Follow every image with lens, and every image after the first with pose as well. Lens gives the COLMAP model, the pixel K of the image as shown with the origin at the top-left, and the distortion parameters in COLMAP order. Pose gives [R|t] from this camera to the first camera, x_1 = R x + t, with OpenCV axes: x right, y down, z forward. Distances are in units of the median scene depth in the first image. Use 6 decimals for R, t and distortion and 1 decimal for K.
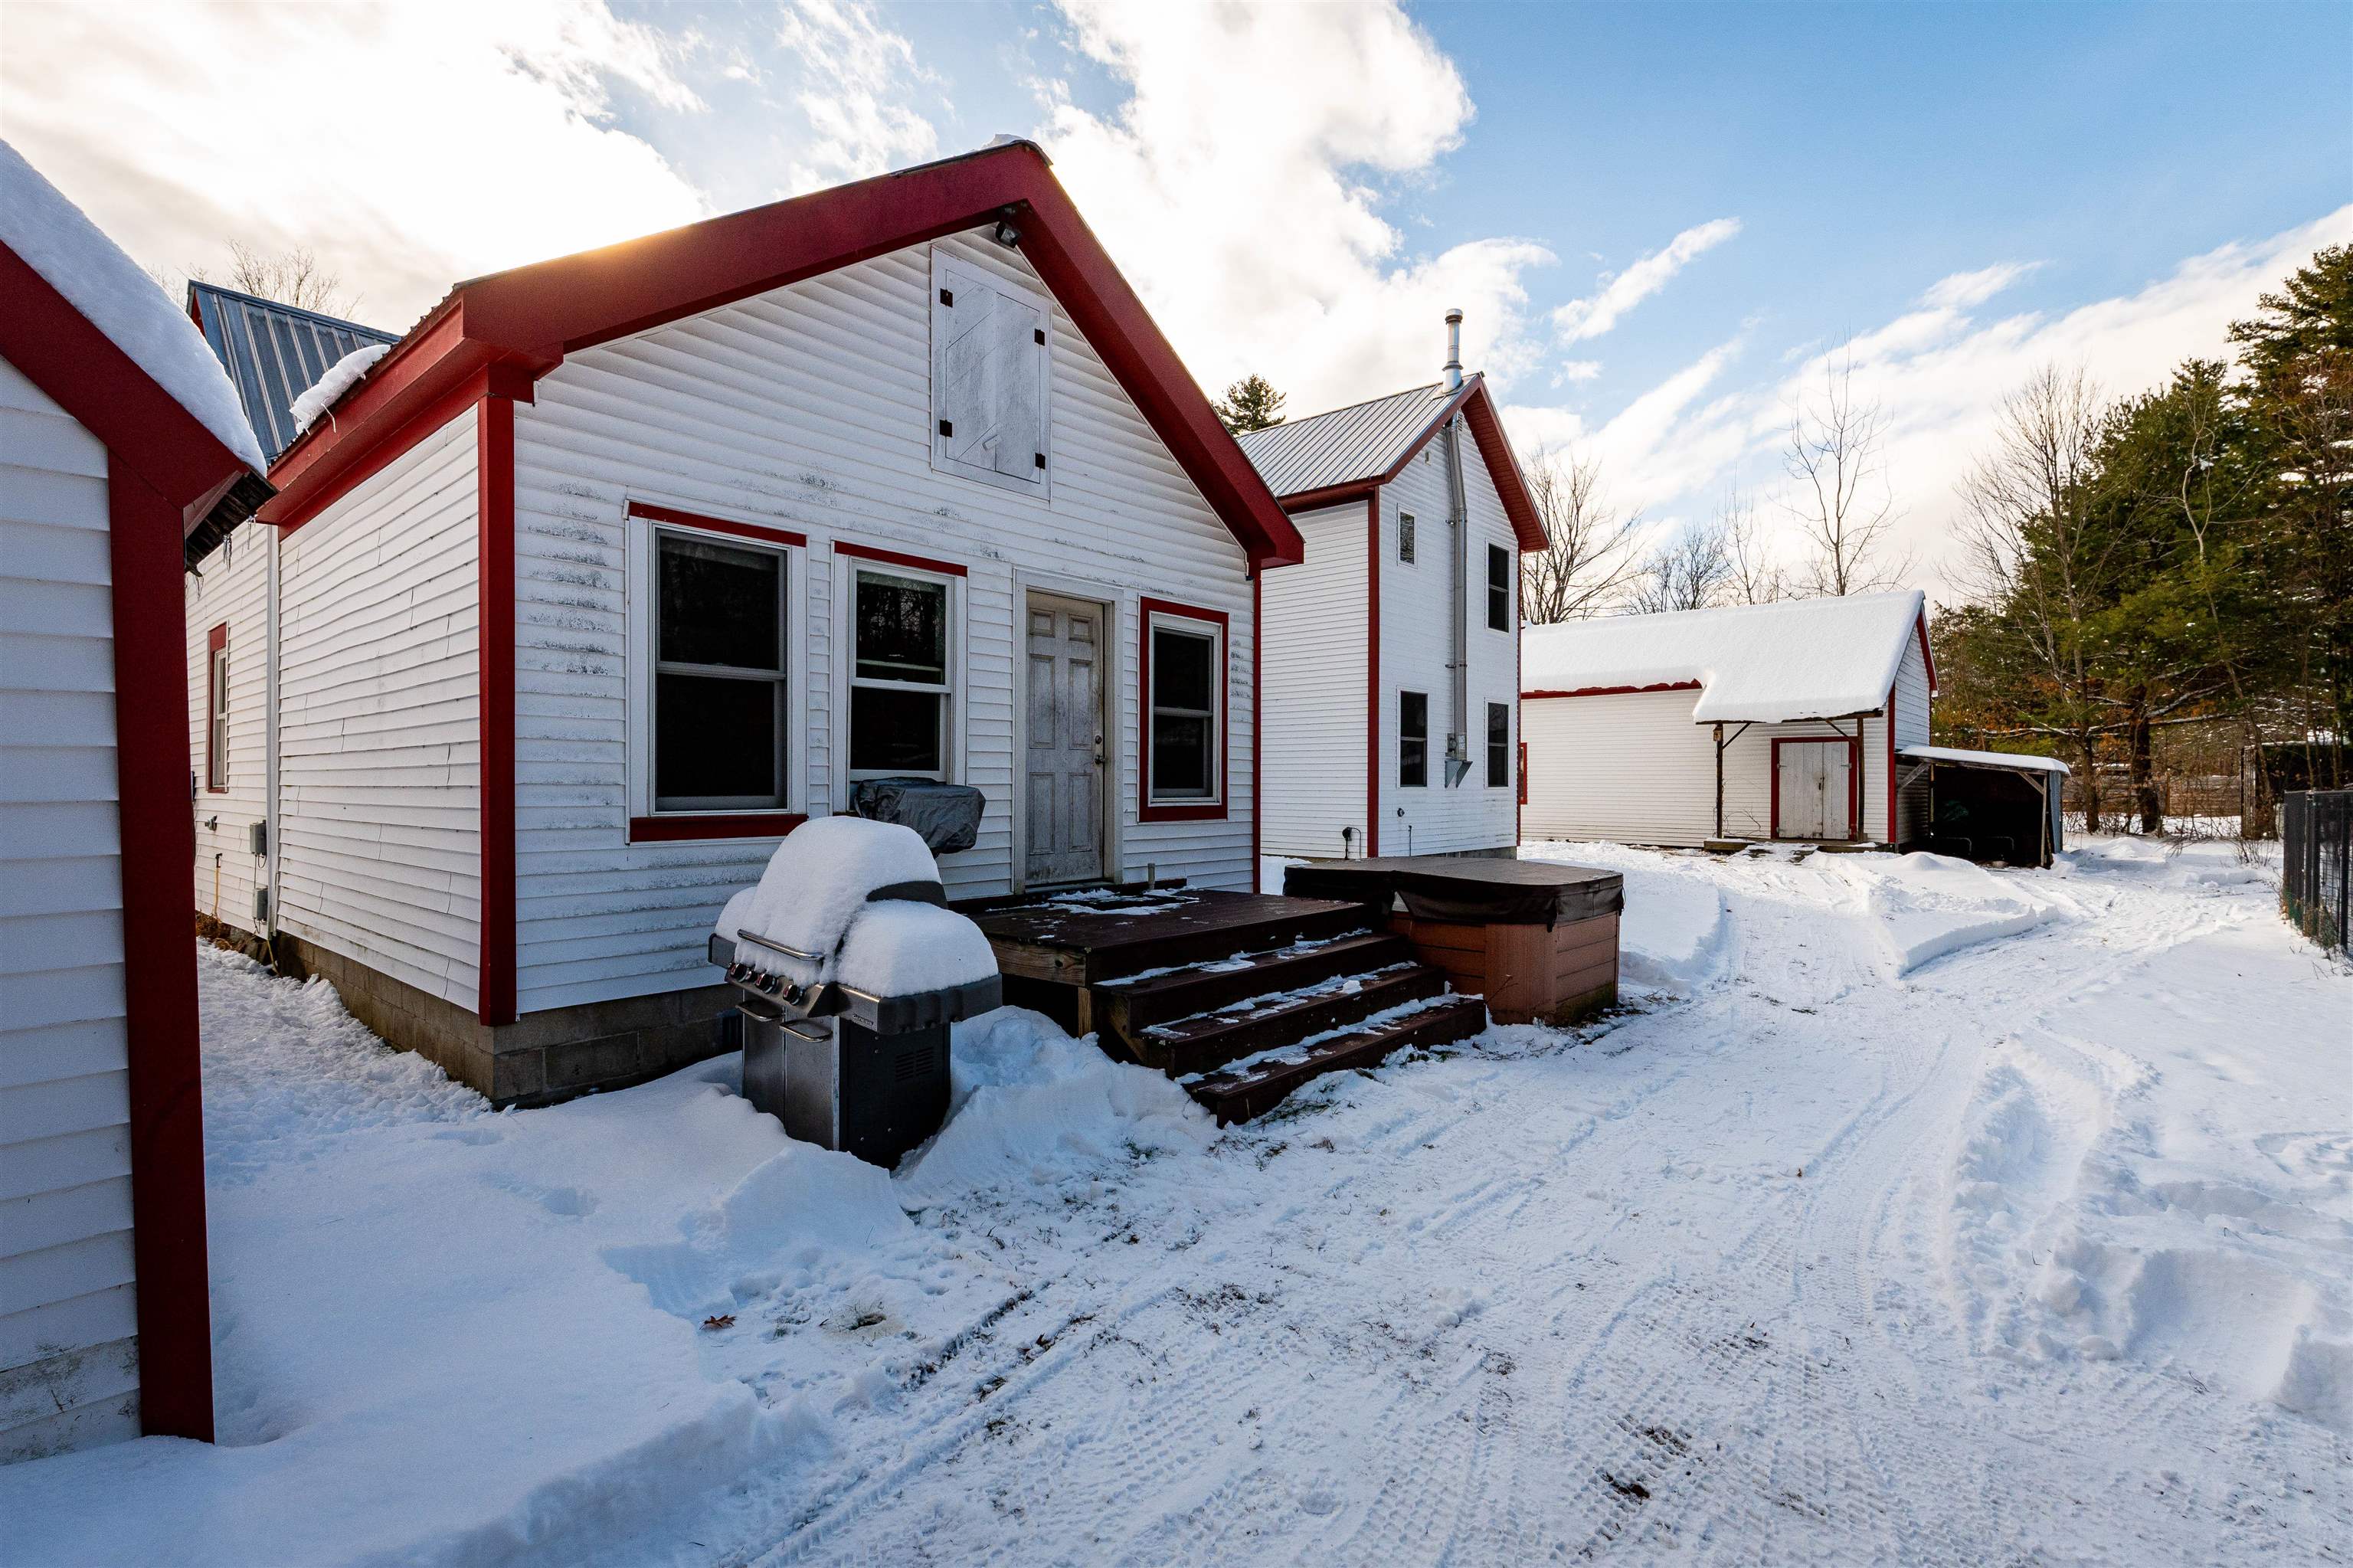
lens RADIAL K [[1067.8, 0, 1183.7], [0, 1067.8, 774.0], [0, 0, 1]] dist [0.001139, 0.000424]
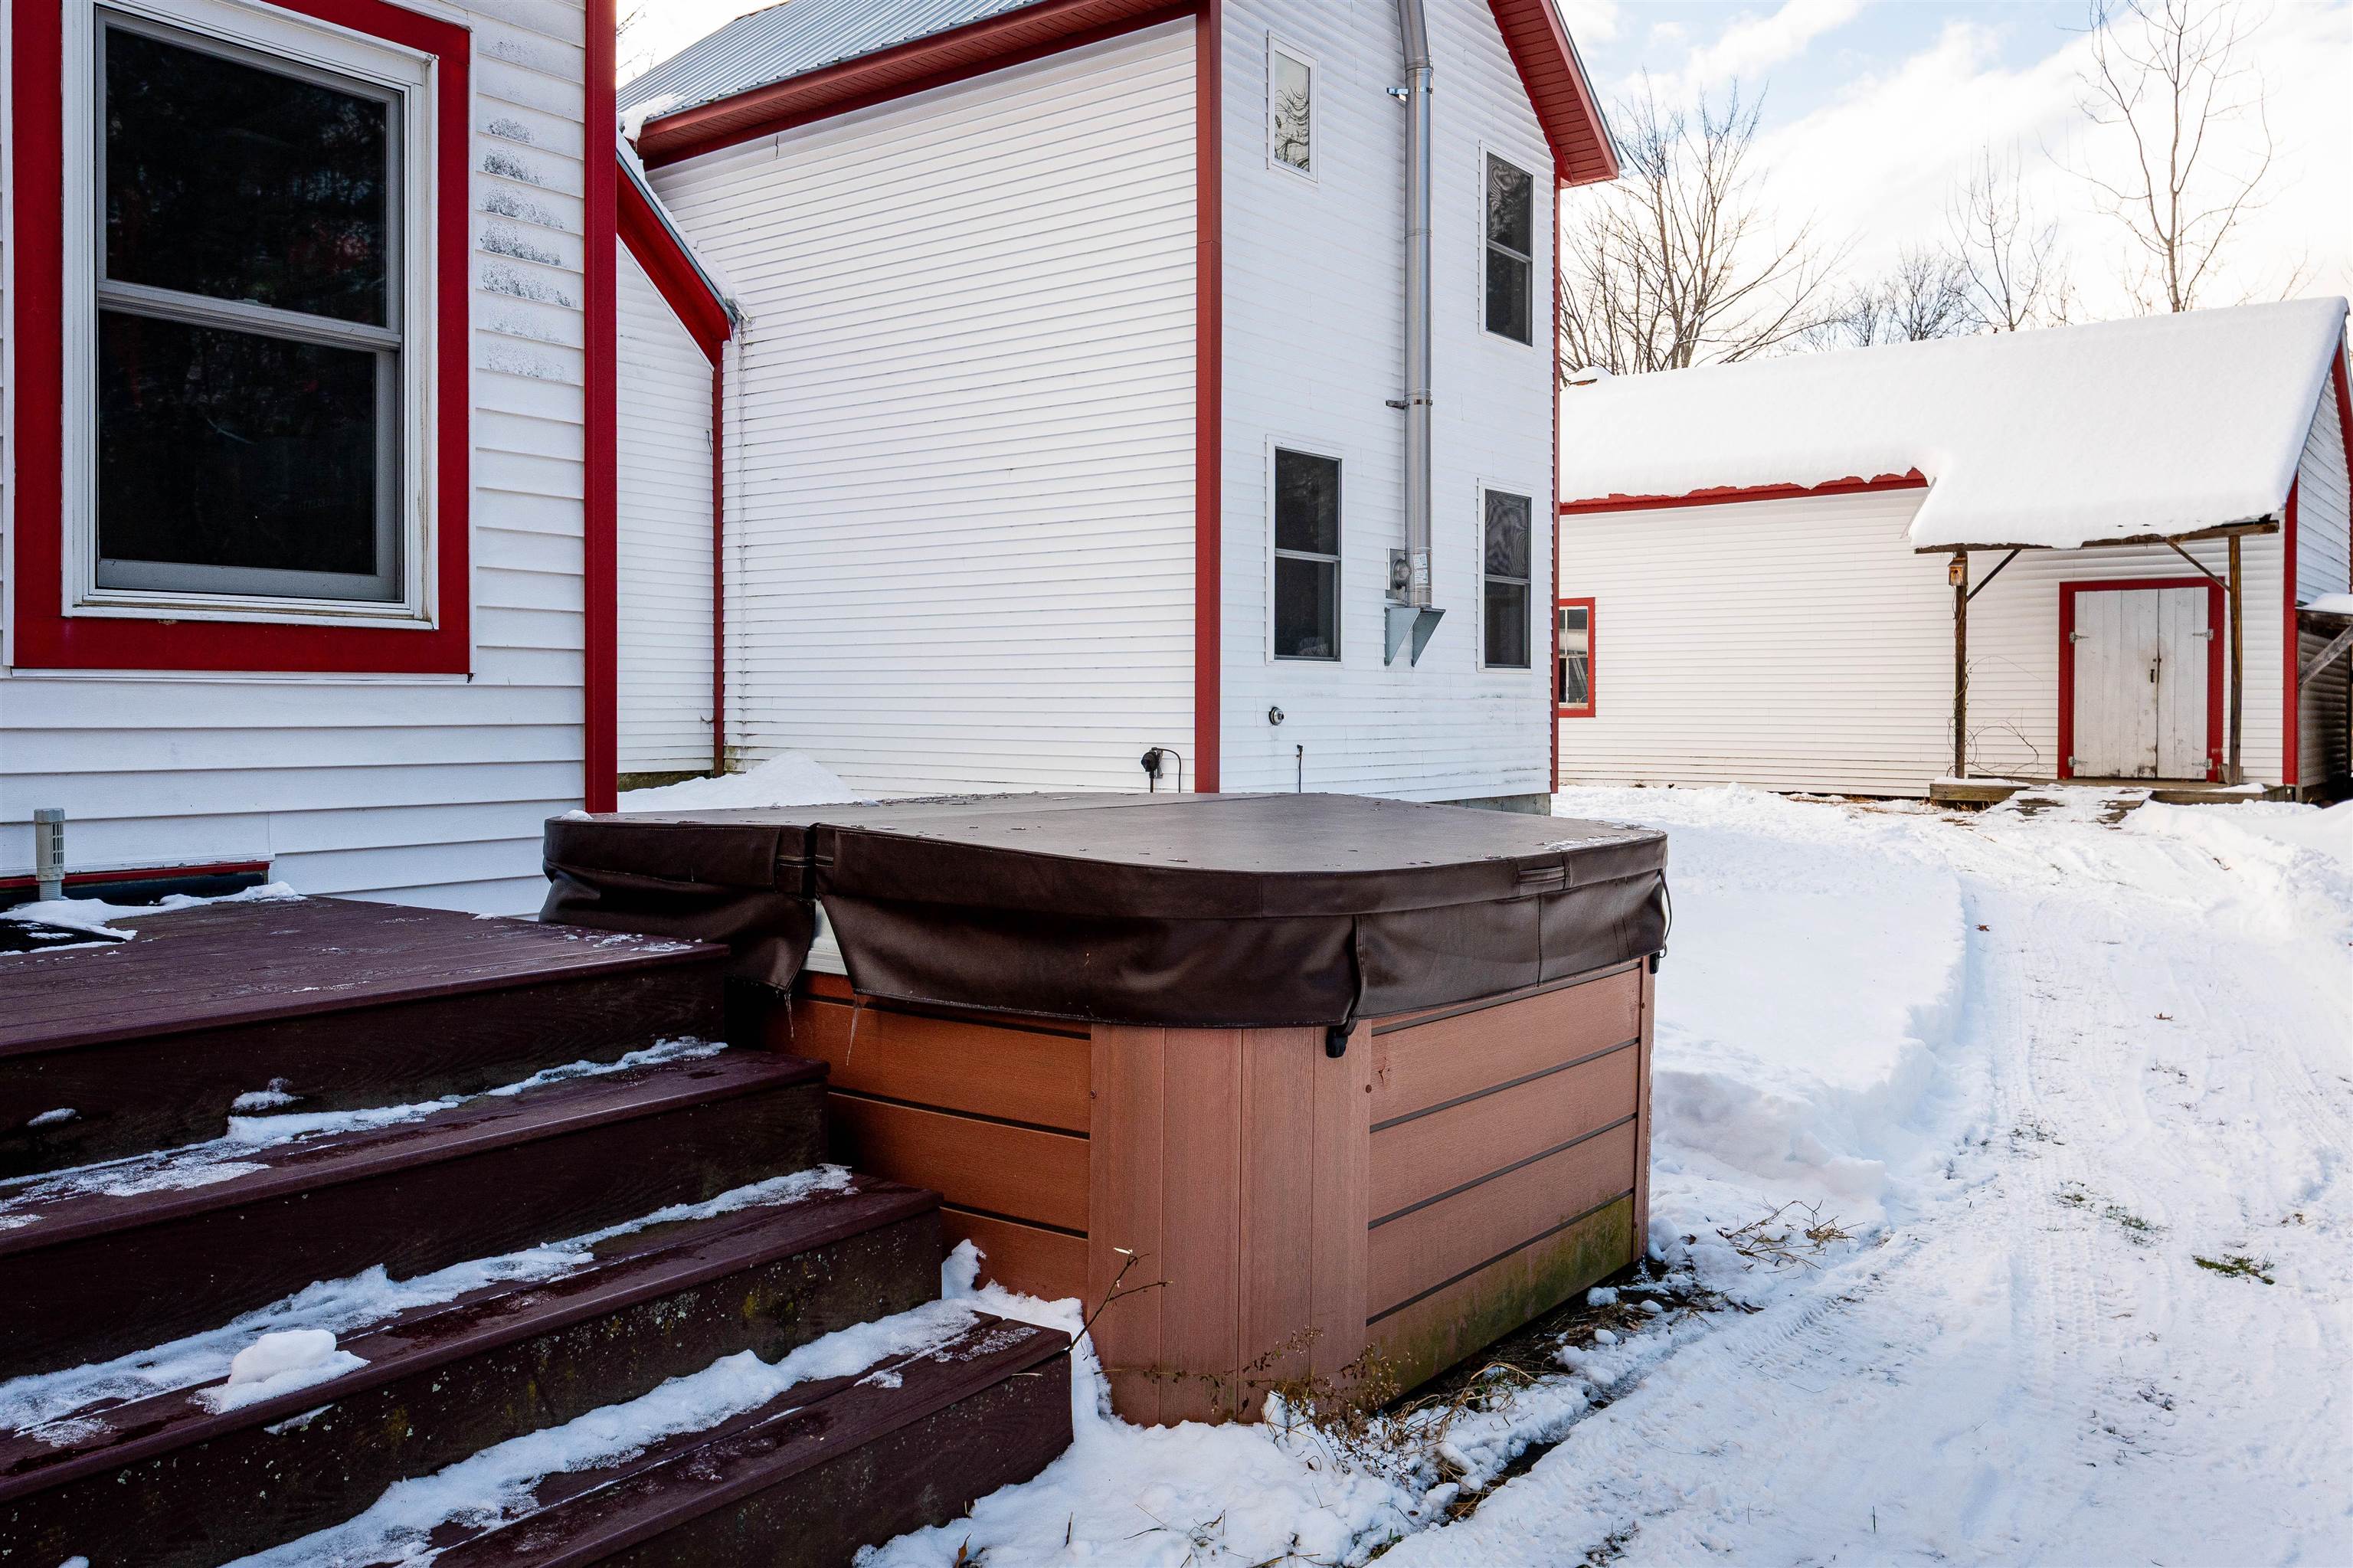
lens RADIAL K [[1792.7, 0, 1178.4], [0, 1792.7, 705.9], [0, 0, 1]] dist [0.000915, 0.001266]
pose [[0.998480, -0.002872, 0.055043, 0.098476], [0.002430, 0.999964, 0.008091, 0.020974], [-0.055065, -0.007945, 0.998451, 0.199740]]
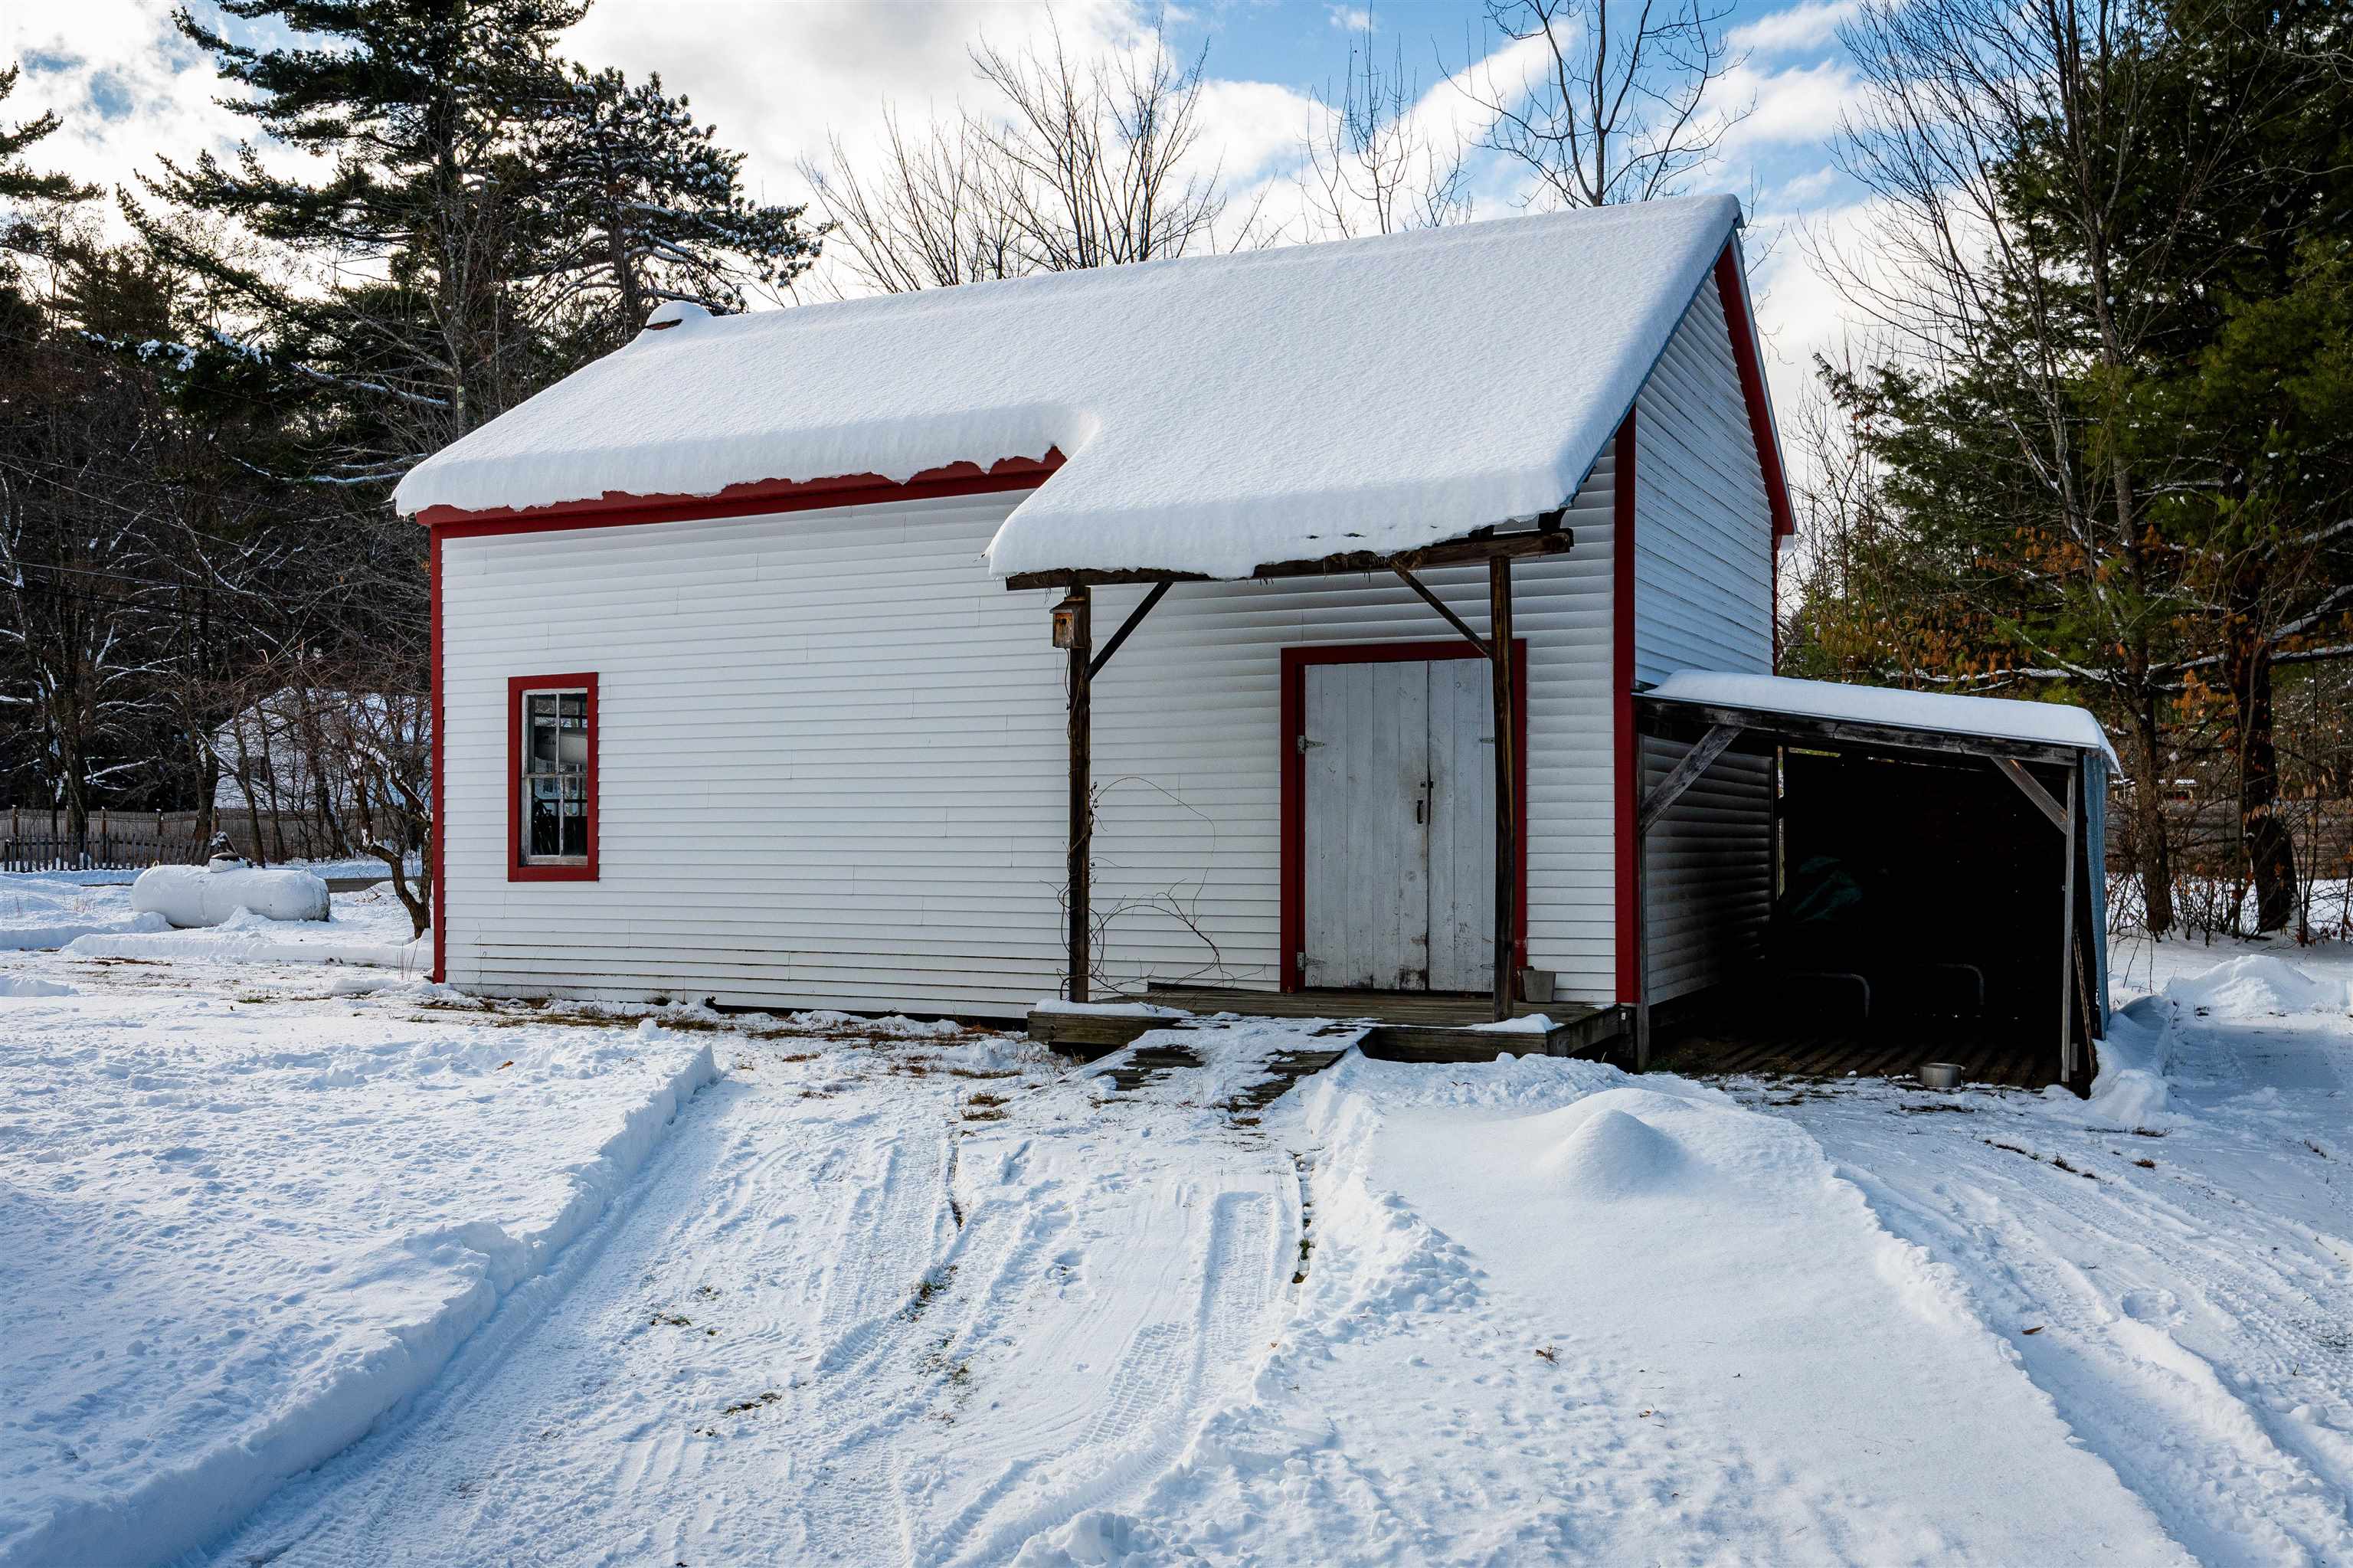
lens RADIAL K [[2022.6, 0, 1220.2], [0, 2022.6, 782.0], [0, 0, 1]] dist [0.010982, -0.005857]
pose [[0.956653, 0.000086, 0.291231, 0.449681], [0.004226, 0.999891, -0.014177, 0.012860], [-0.291201, 0.014793, 0.956548, 0.572210]]
